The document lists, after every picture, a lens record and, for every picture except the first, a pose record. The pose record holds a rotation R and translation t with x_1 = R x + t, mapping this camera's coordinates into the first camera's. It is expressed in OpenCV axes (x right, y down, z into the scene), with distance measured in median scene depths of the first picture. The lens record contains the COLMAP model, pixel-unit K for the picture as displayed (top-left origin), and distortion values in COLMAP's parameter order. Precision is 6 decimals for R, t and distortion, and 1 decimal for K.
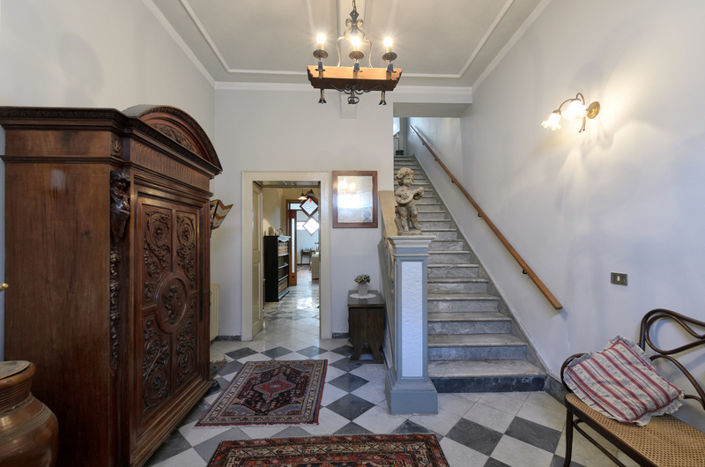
lens RADIAL K [[308.1, 0, 352.2], [0, 308.1, 235.7], [0, 0, 1]] dist [-0.001545, -0.000100]
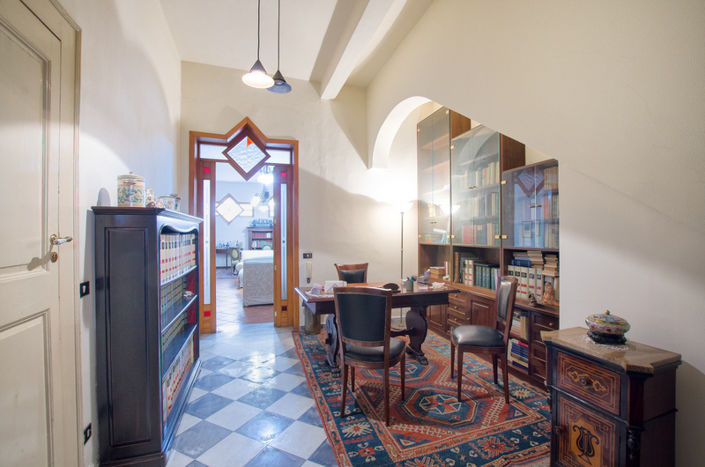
lens RADIAL K [[308.1, 0, 352.2], [0, 308.1, 235.7], [0, 0, 1]] dist [-0.001545, -0.000100]
pose [[0.960396, 0.006902, 0.278552, -0.154757], [-0.013909, 0.999634, 0.023188, 0.015359], [-0.278290, -0.026144, 0.960141, 0.700475]]
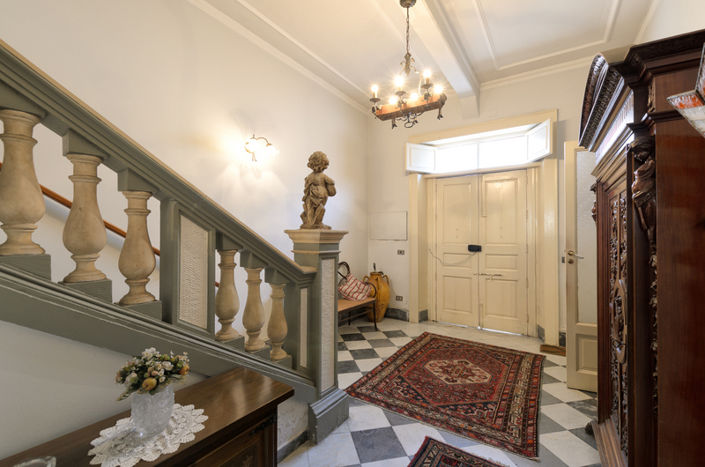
lens RADIAL K [[308.1, 0, 352.2], [0, 308.1, 235.7], [0, 0, 1]] dist [-0.001545, -0.000100]
pose [[-0.820192, 0.006313, 0.572054, -0.332551], [-0.008746, 0.999684, -0.023573, 0.028000], [-0.572022, -0.024337, -0.819877, 1.373939]]
